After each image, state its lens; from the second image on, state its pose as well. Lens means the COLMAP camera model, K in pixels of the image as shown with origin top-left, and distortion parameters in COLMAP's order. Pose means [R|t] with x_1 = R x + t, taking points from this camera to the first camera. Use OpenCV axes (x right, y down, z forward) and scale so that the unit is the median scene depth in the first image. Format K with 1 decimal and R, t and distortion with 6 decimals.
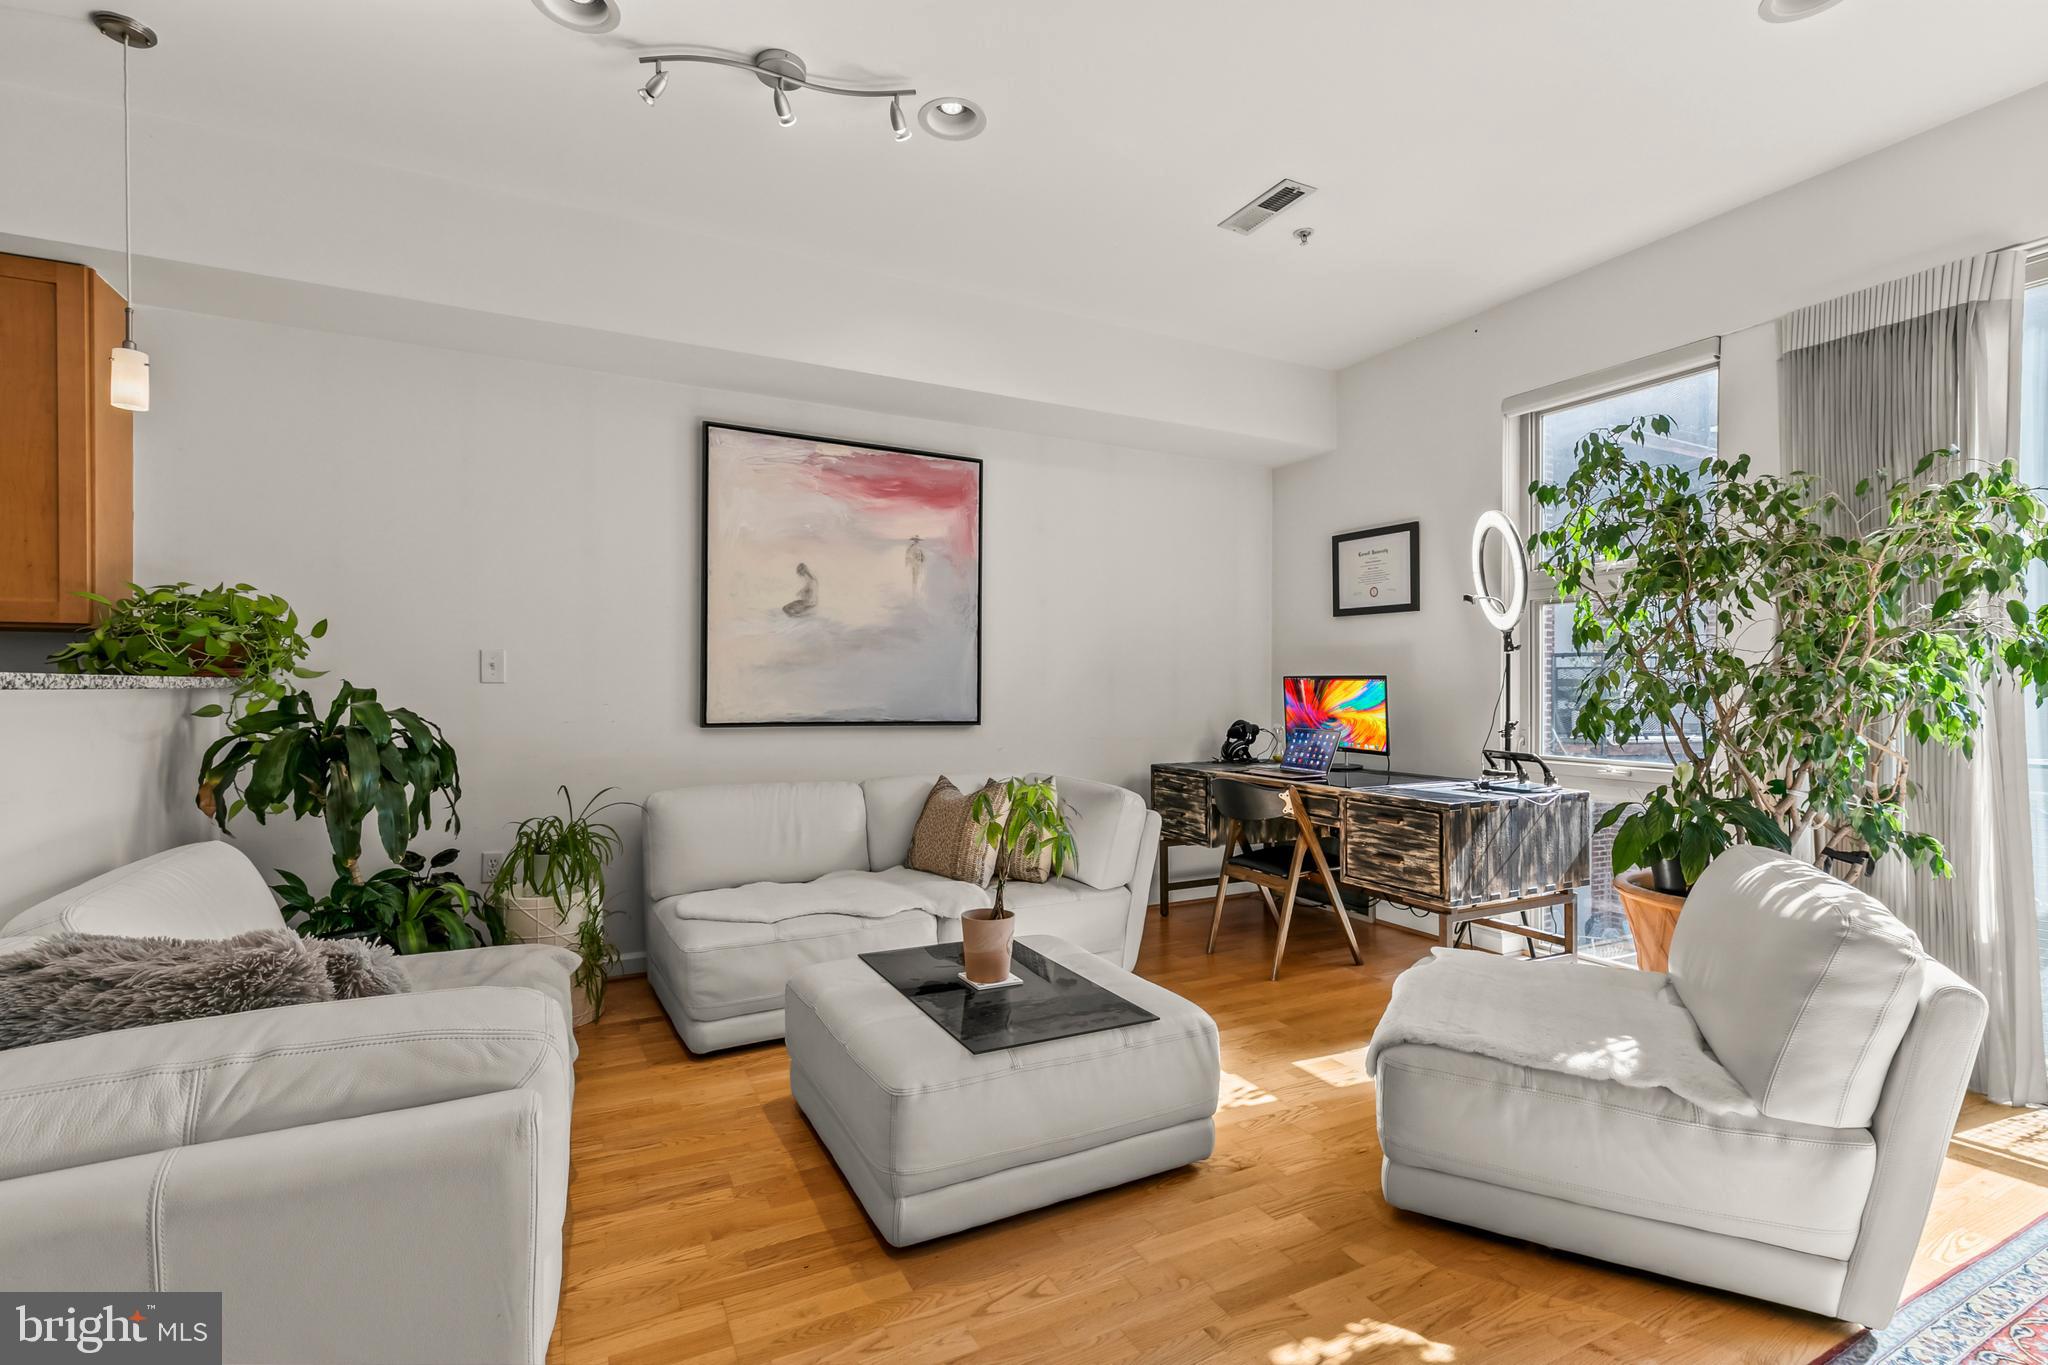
lens RADIAL K [[922.6, 0, 1020.1], [0, 922.6, 690.5], [0, 0, 1]] dist [0.012132, -0.003070]
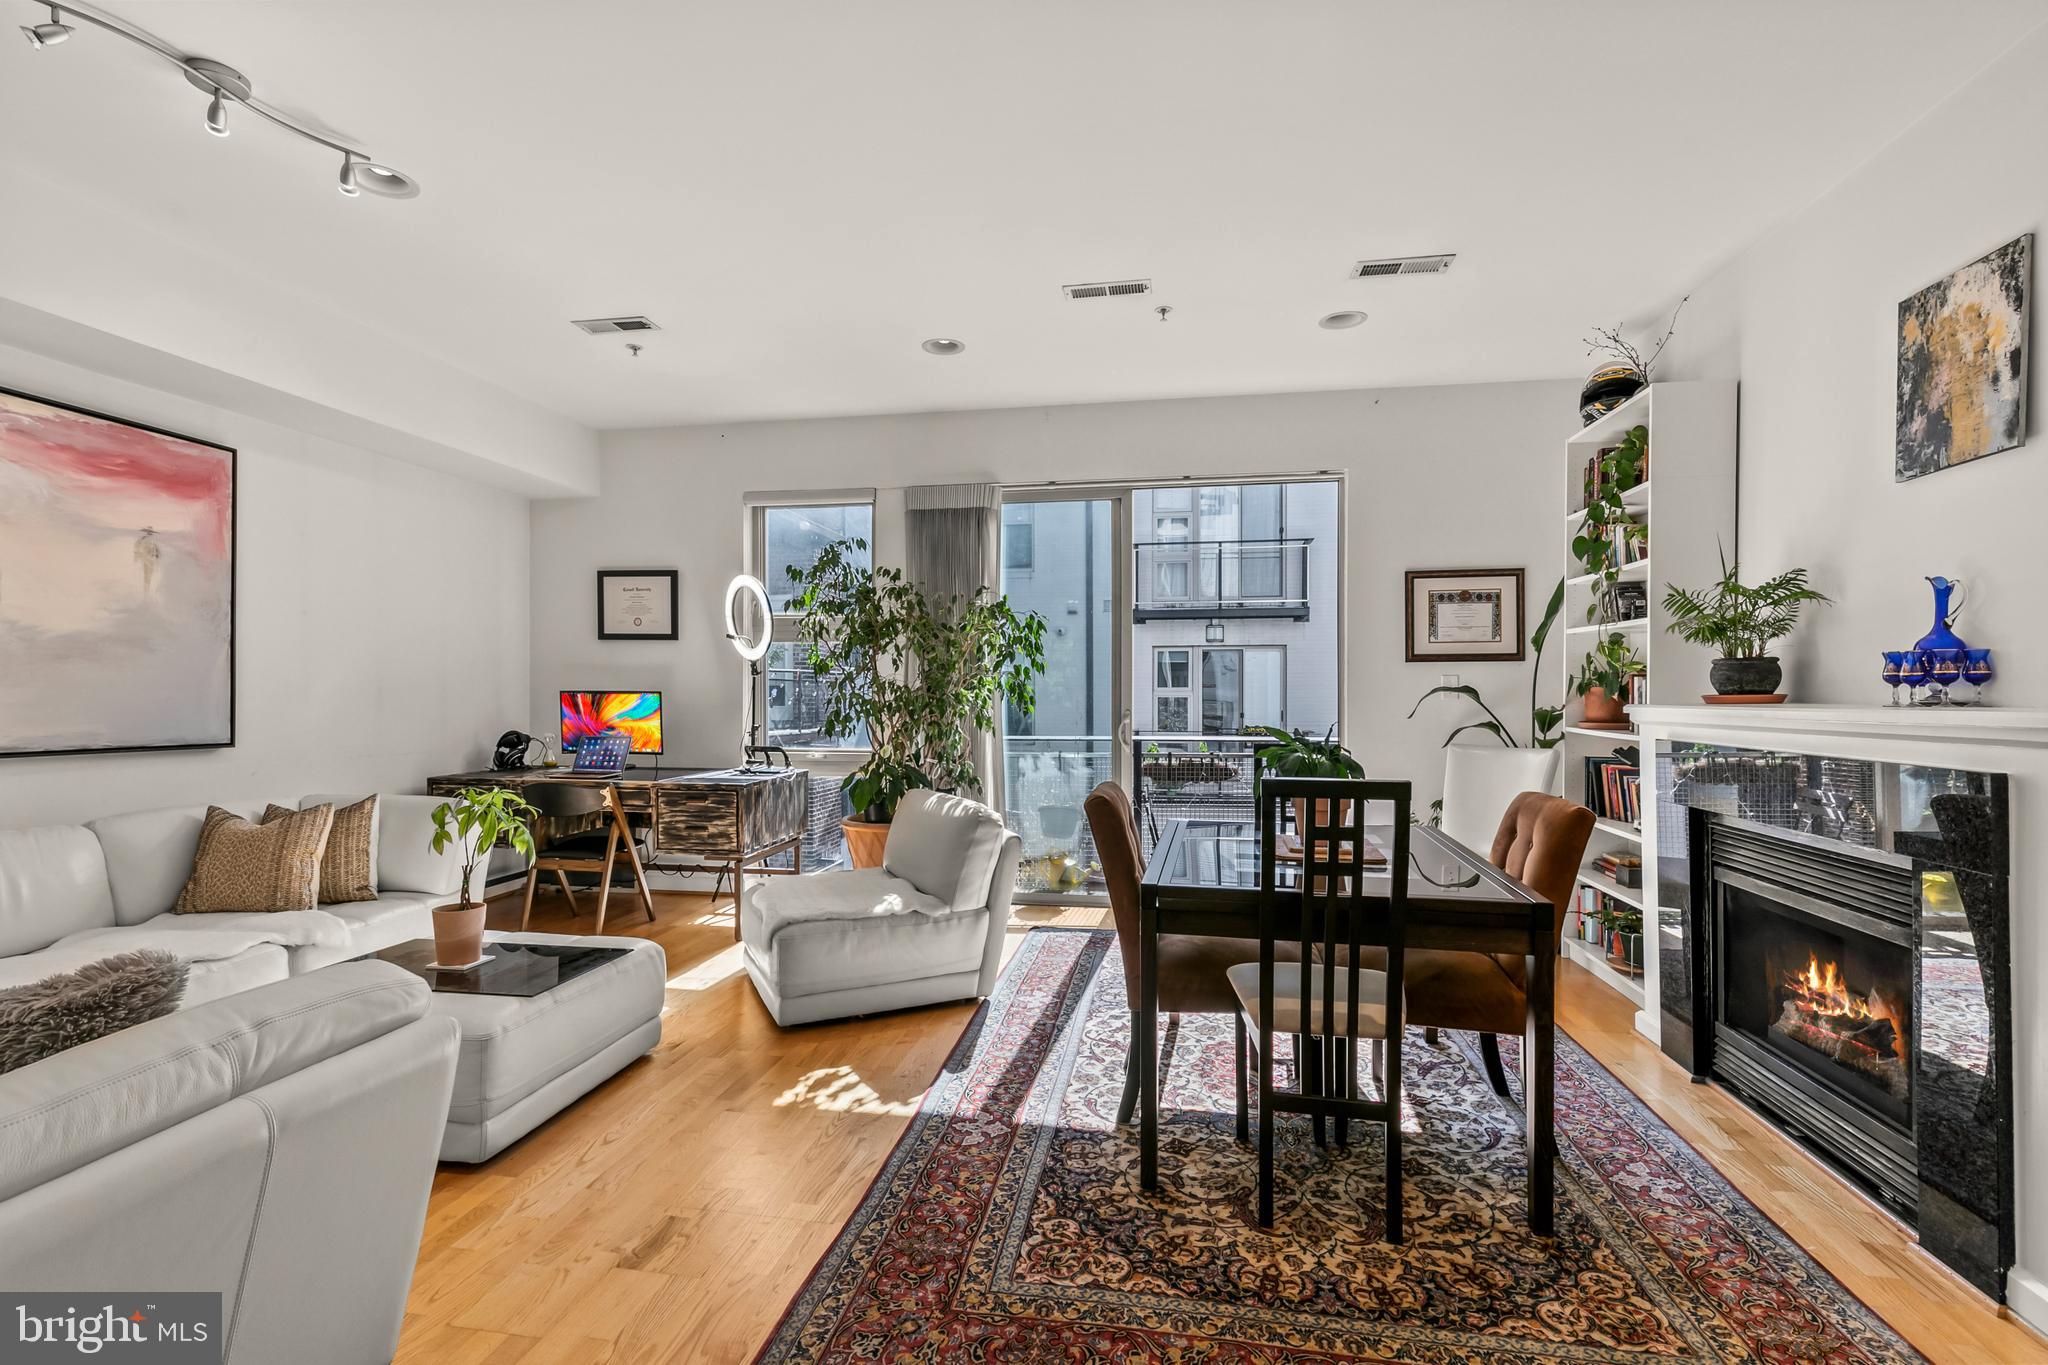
lens RADIAL K [[922.6, 0, 1017.6], [0, 922.6, 695.8], [0, 0, 1]] dist [0.012132, -0.003070]
pose [[0.604463, -0.004950, 0.796618, -0.358322], [0.001597, 0.999986, 0.005002, -0.017937], [-0.796631, -0.001751, 0.604463, -0.173805]]
